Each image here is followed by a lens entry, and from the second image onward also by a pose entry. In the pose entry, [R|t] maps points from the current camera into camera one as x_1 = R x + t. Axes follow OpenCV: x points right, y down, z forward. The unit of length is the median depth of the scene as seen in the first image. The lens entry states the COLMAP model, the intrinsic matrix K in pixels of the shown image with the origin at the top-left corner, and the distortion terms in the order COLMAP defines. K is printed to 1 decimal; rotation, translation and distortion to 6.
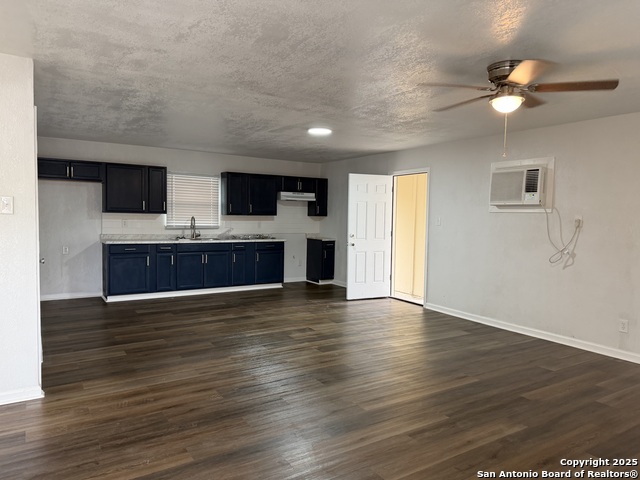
lens RADIAL K [[444.1, 0, 320.0], [0, 444.1, 240.0], [0, 0, 1]] dist [0.056696, -0.082363]
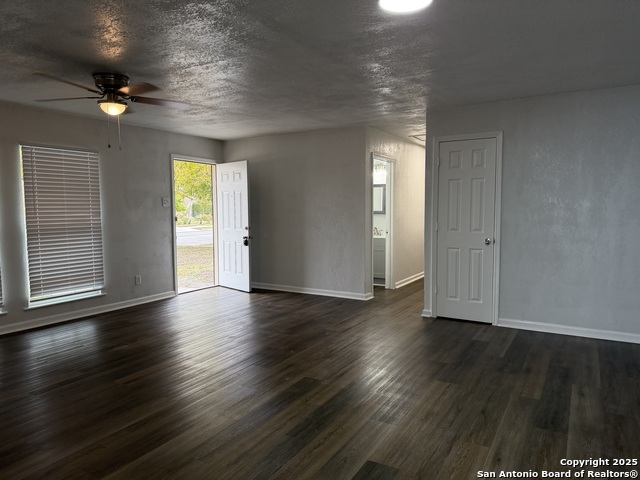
lens RADIAL K [[444.1, 0, 320.0], [0, 444.1, 240.0], [0, 0, 1]] dist [0.056696, -0.082363]
pose [[-0.893272, 0.020392, -0.449053, 0.381358], [-0.037482, 0.992113, 0.119613, -0.093033], [0.447950, 0.123679, -0.885463, 1.933582]]
